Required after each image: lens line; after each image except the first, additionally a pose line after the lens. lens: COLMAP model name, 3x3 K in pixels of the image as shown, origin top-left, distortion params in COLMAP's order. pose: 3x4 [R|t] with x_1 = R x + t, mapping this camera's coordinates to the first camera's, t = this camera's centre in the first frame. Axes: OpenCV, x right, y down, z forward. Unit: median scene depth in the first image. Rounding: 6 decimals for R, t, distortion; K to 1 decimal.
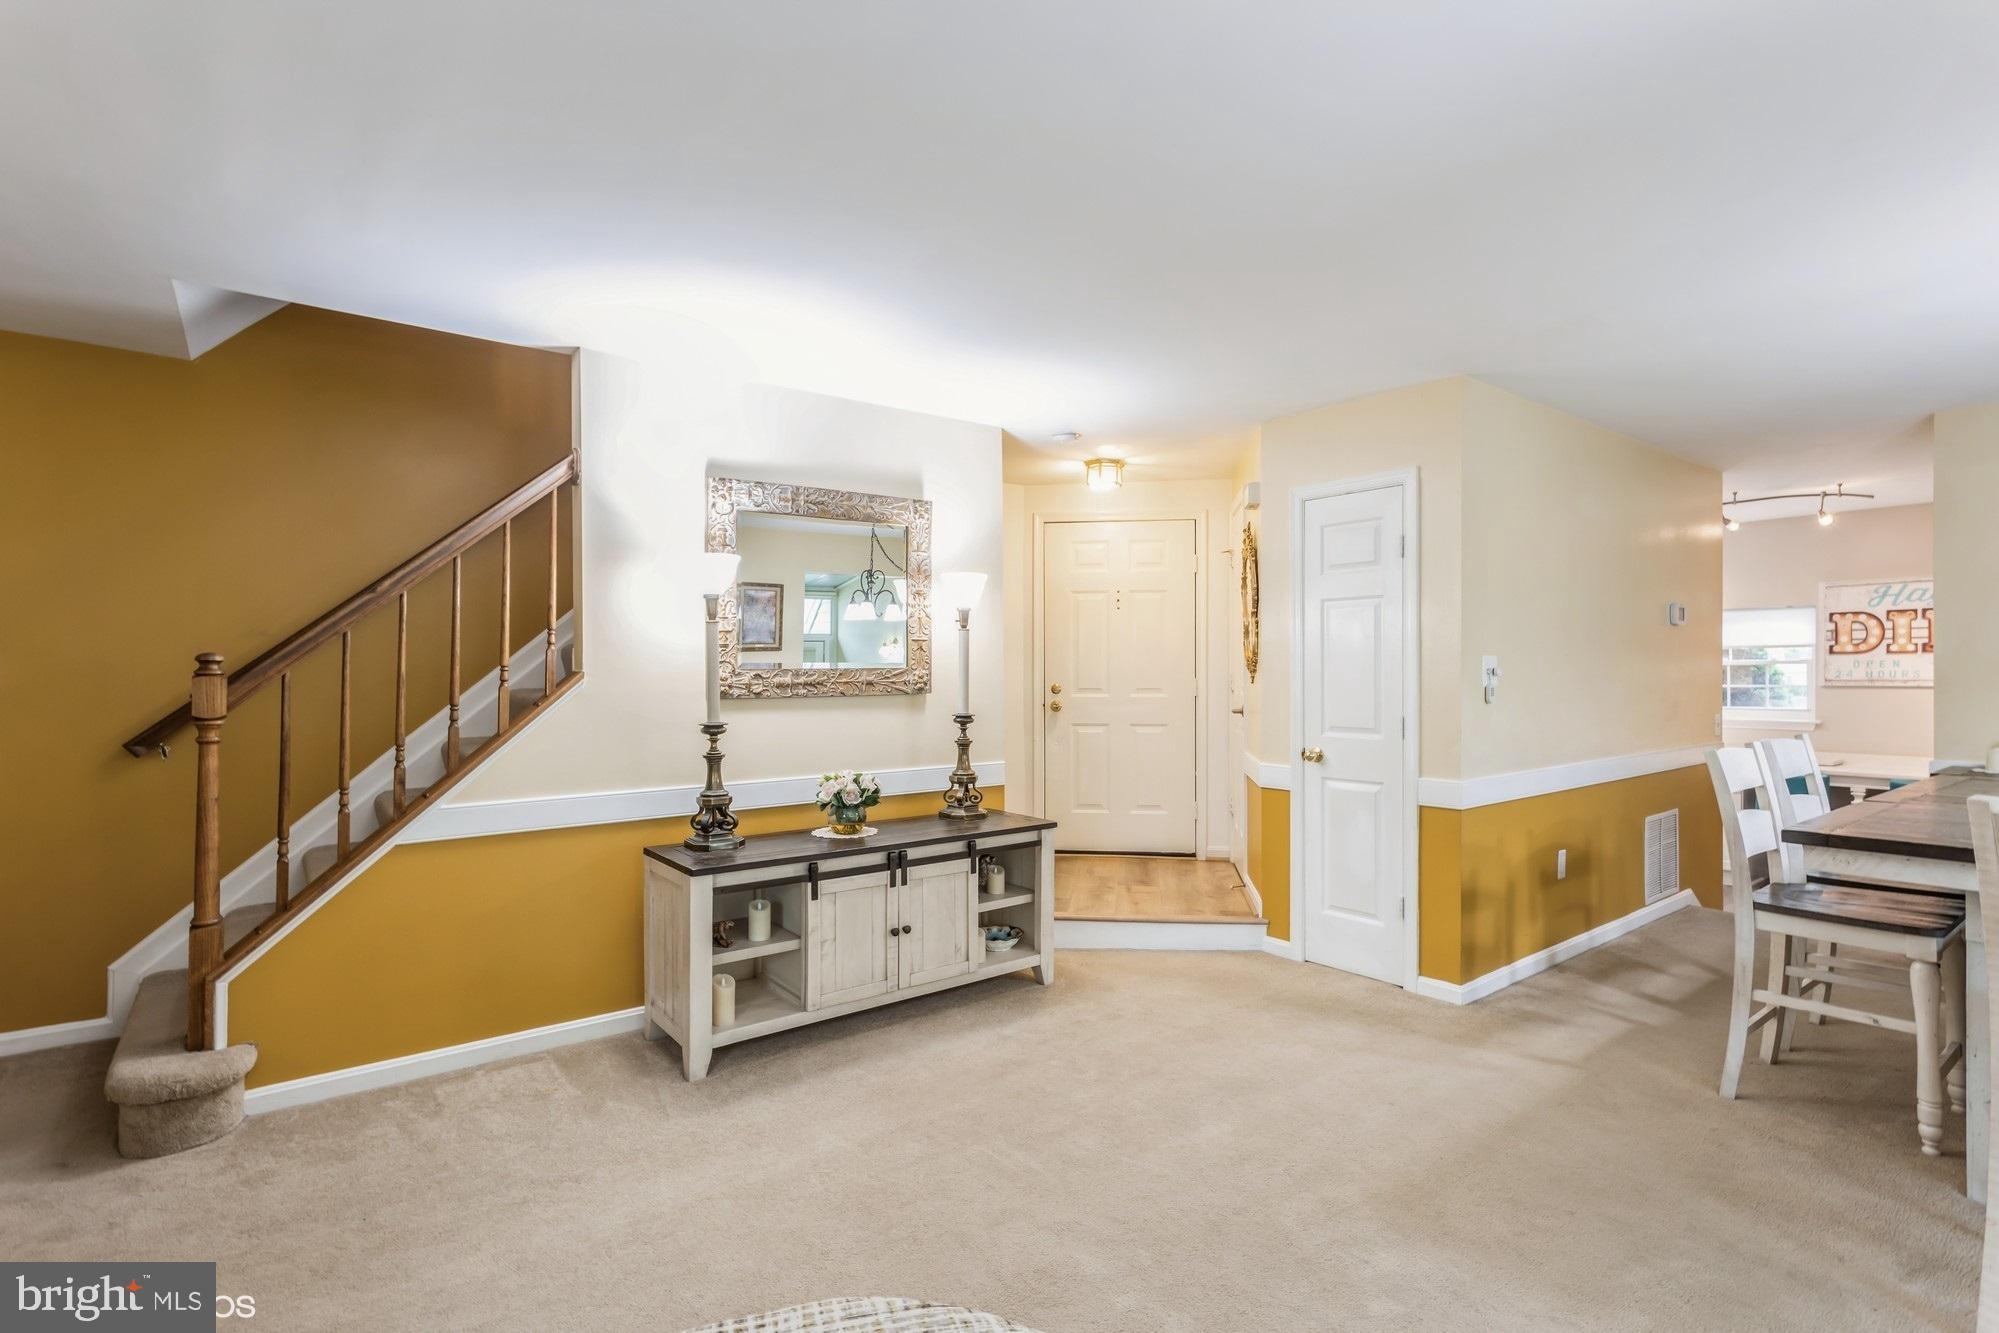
lens RADIAL K [[945.2, 0, 1004.1], [0, 945.2, 677.8], [0, 0, 1]] dist [0.001644, 0.001217]
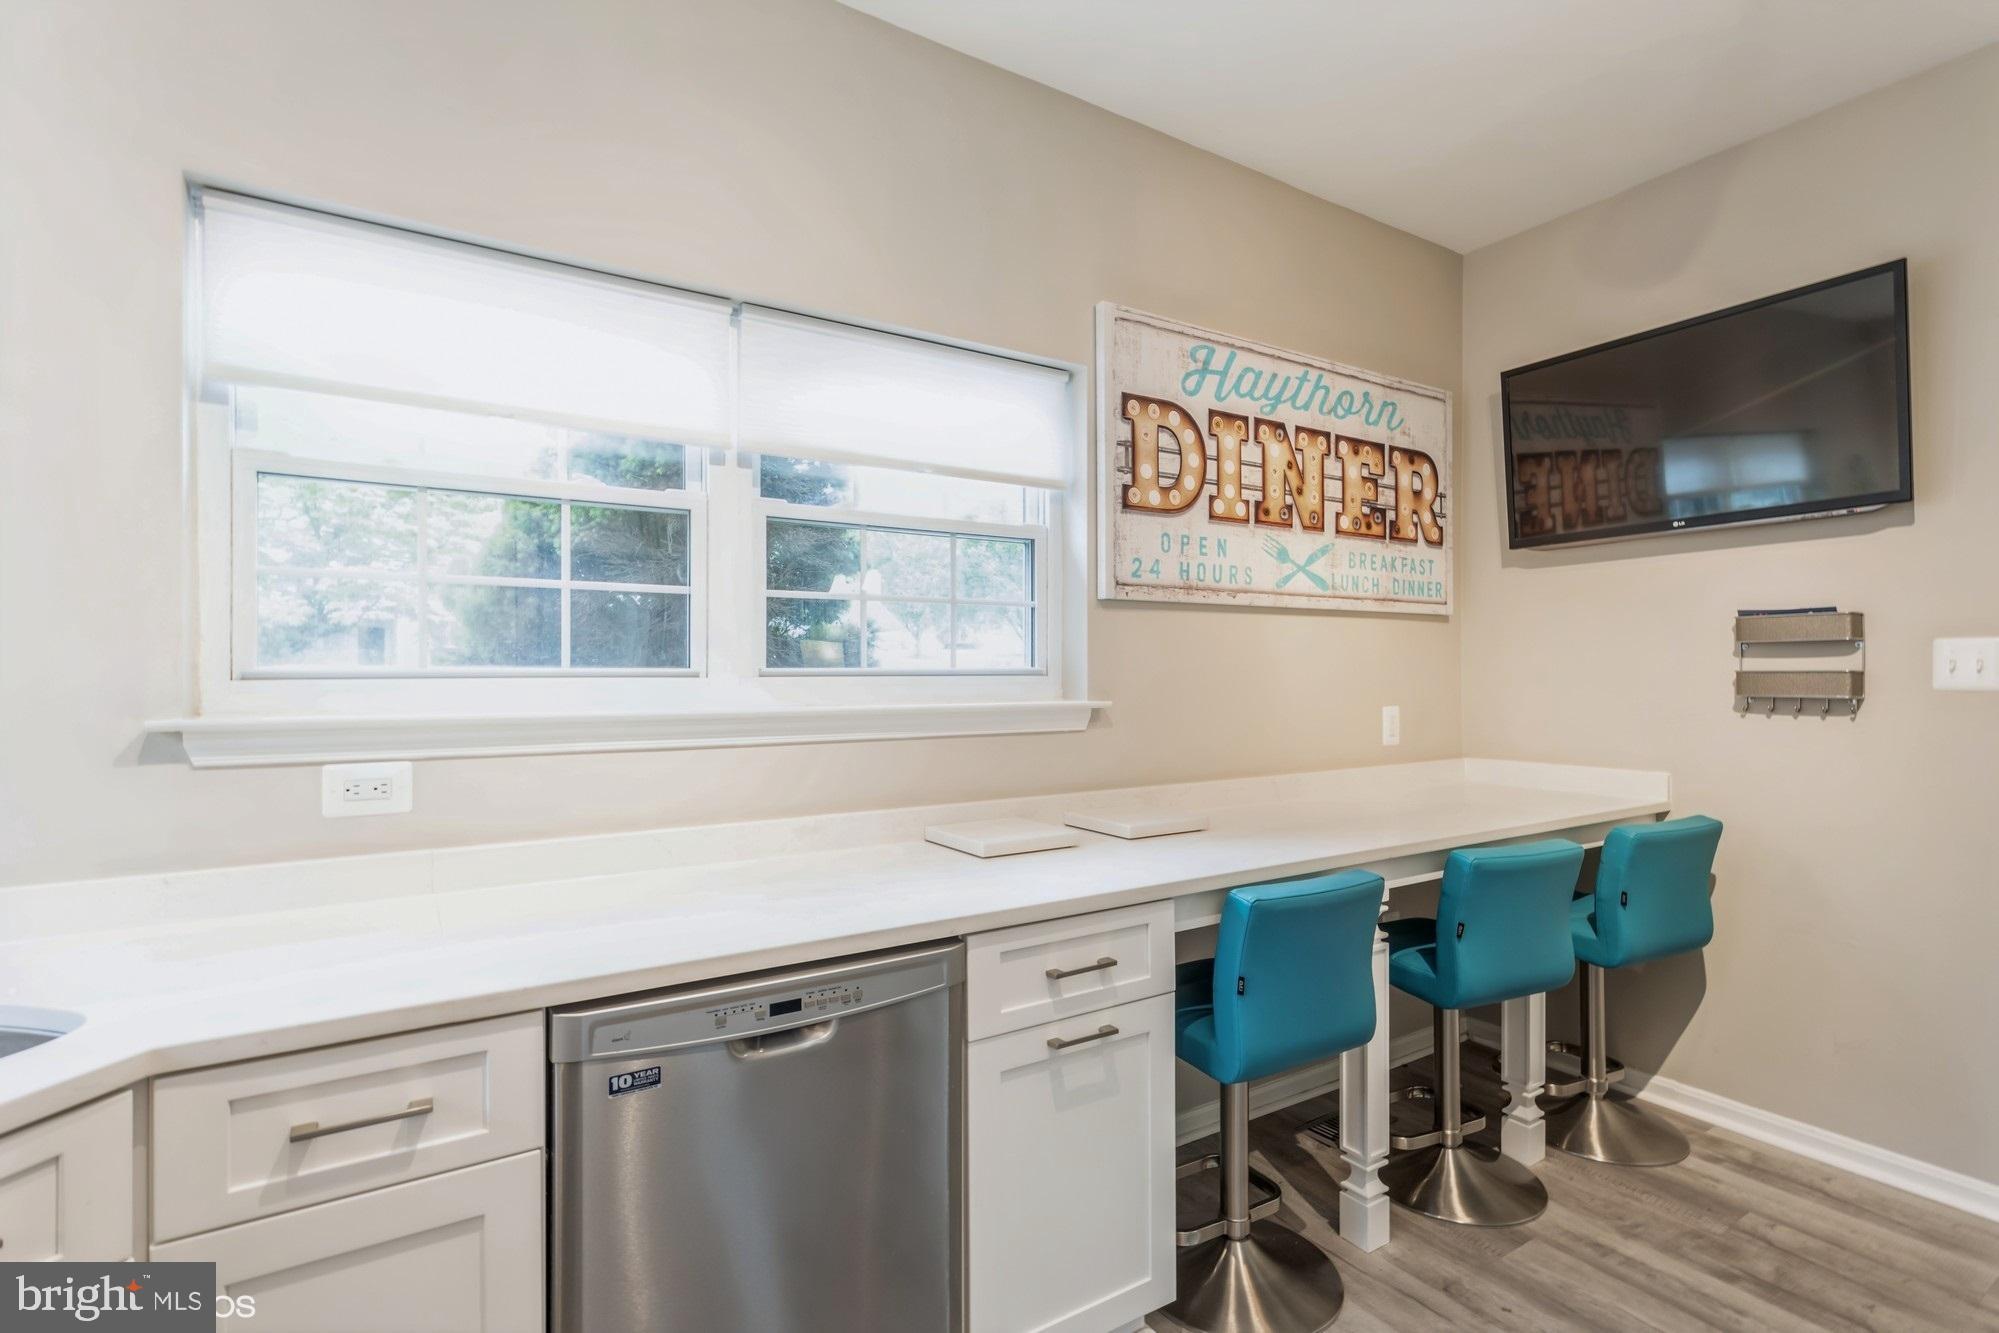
lens RADIAL K [[955.3, 0, 1001.5], [0, 955.3, 671.6], [0, 0, 1]] dist [0.002158, 0.000682]
pose [[0.077546, 0.004466, 0.996979, 0.978814], [0.008708, 0.999949, -0.005157, 0.069666], [-0.996951, 0.009082, 0.077503, 1.936651]]
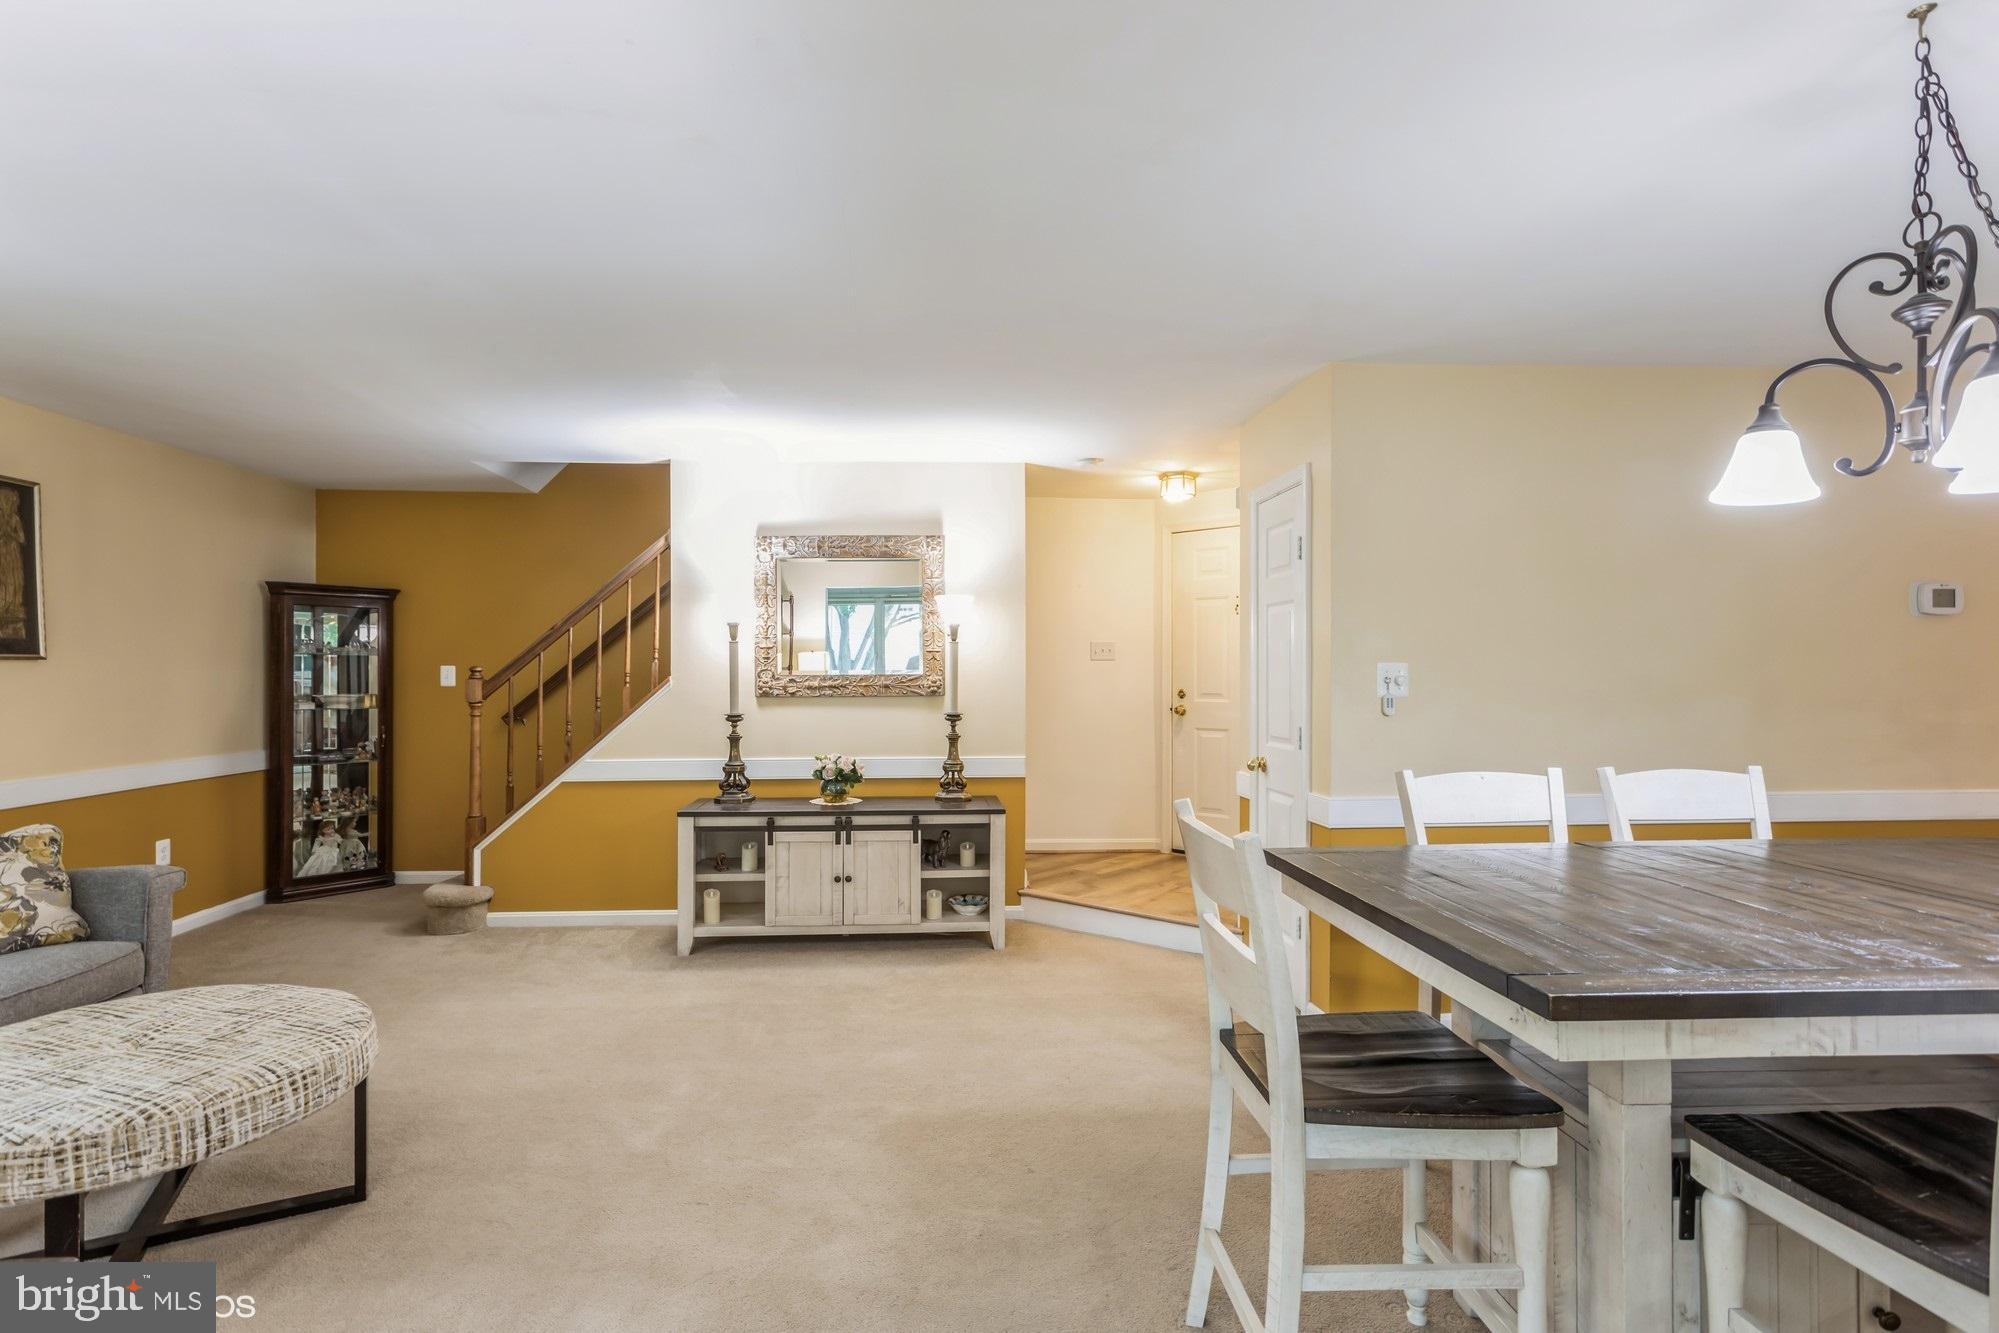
lens RADIAL K [[950.5, 0, 967.7], [0, 950.5, 676.9], [0, 0, 1]] dist [0.000300, 0.000303]
pose [[0.826319, 0.003665, -0.563190, 0.691437], [-0.005297, 0.999985, -0.001264, -0.006322], [0.563177, 0.004028, 0.826326, 0.022847]]
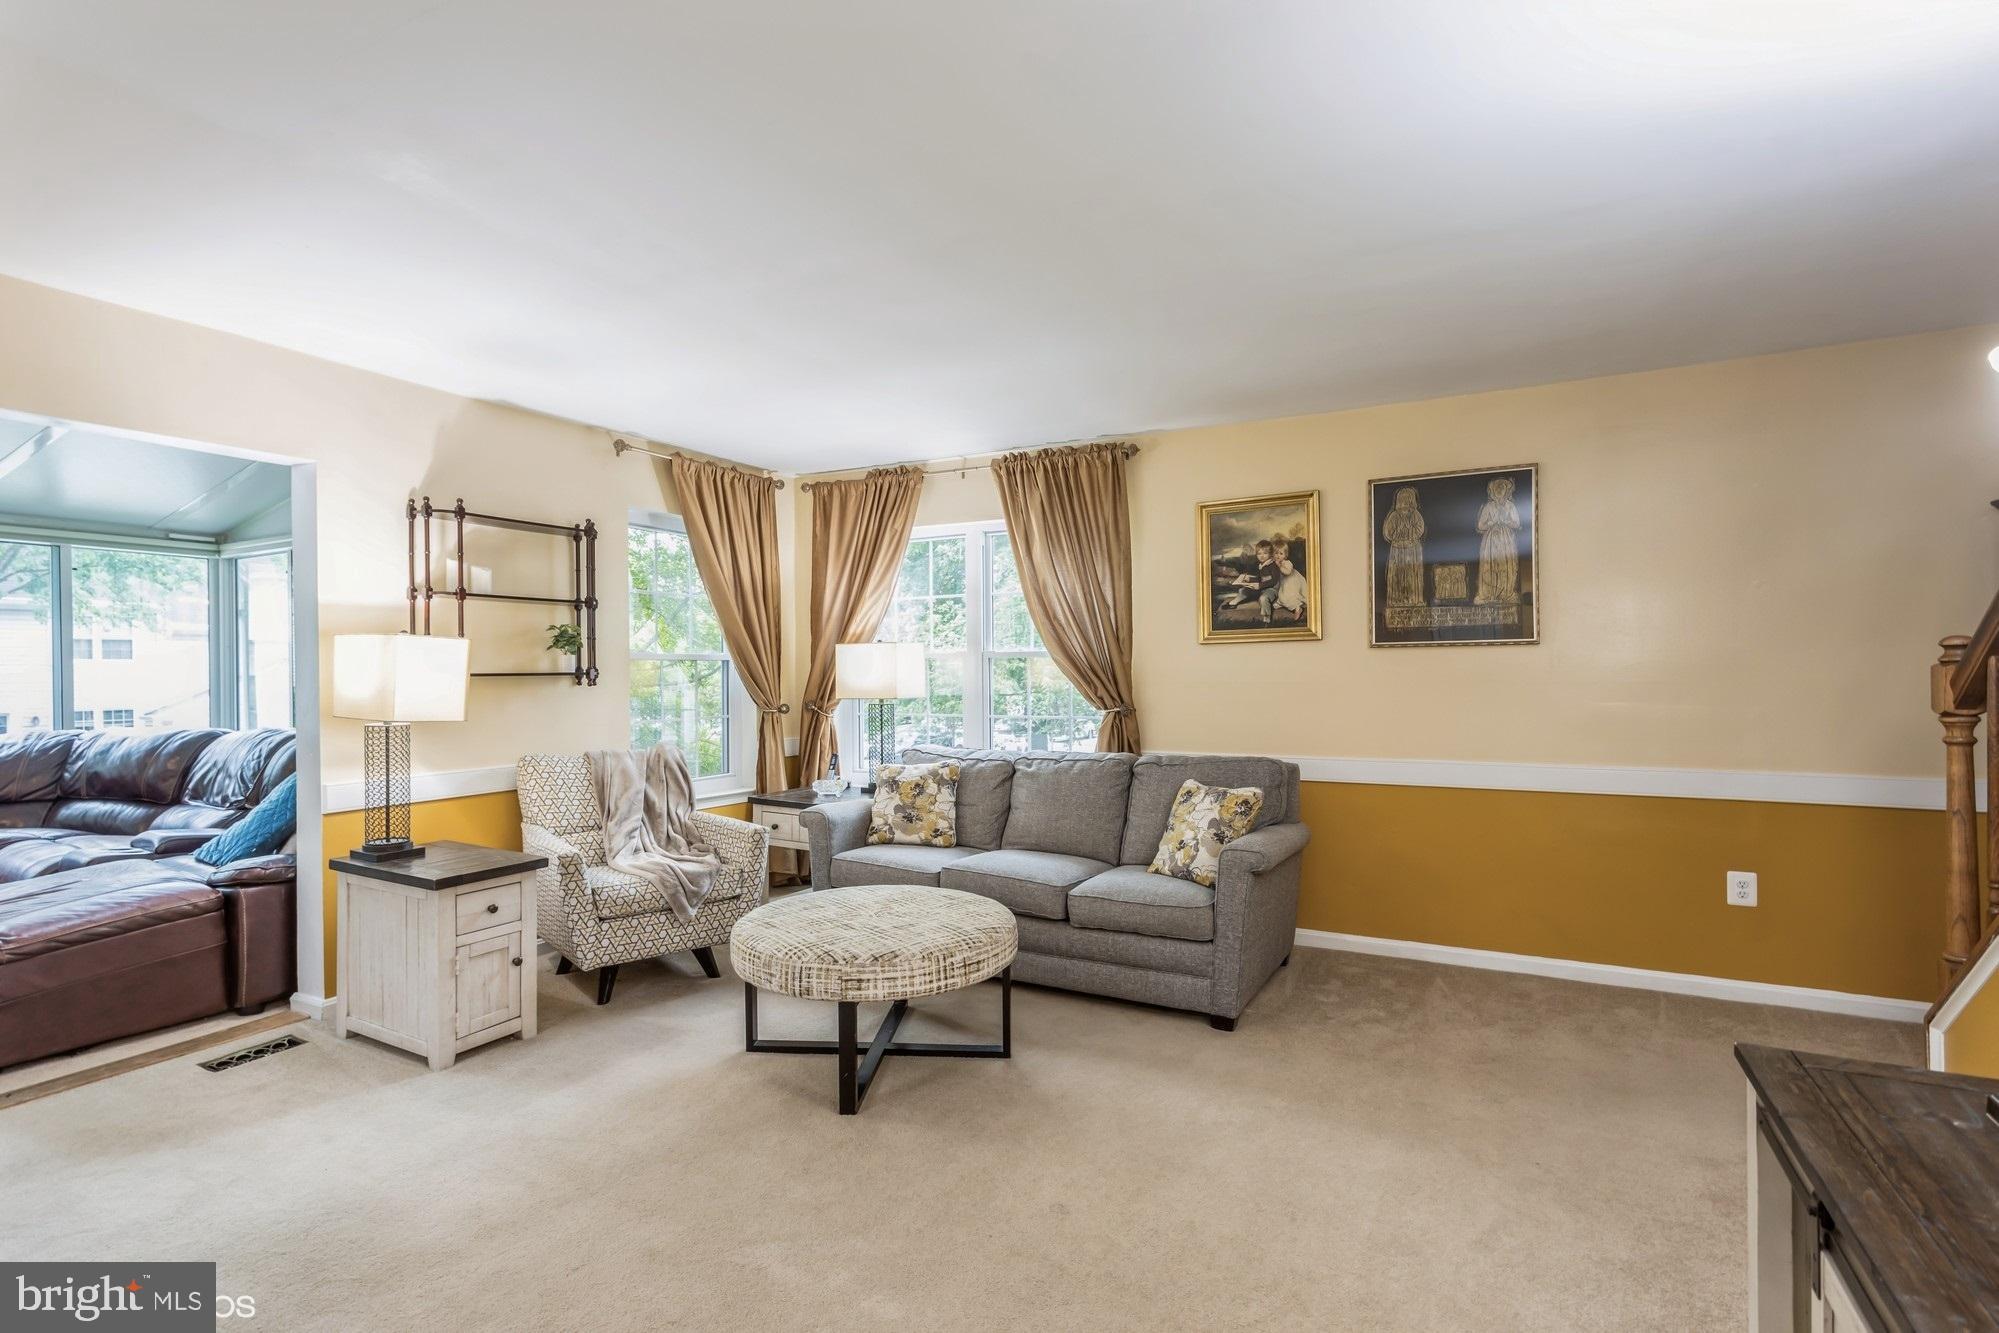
lens RADIAL K [[955.3, 0, 1001.5], [0, 955.3, 671.6], [0, 0, 1]] dist [0.002158, 0.000682]
pose [[-0.910788, 0.010565, -0.412739, 0.197064], [0.006623, 0.999918, 0.010980, -0.005701], [0.412821, 0.007267, -0.910783, 1.030921]]
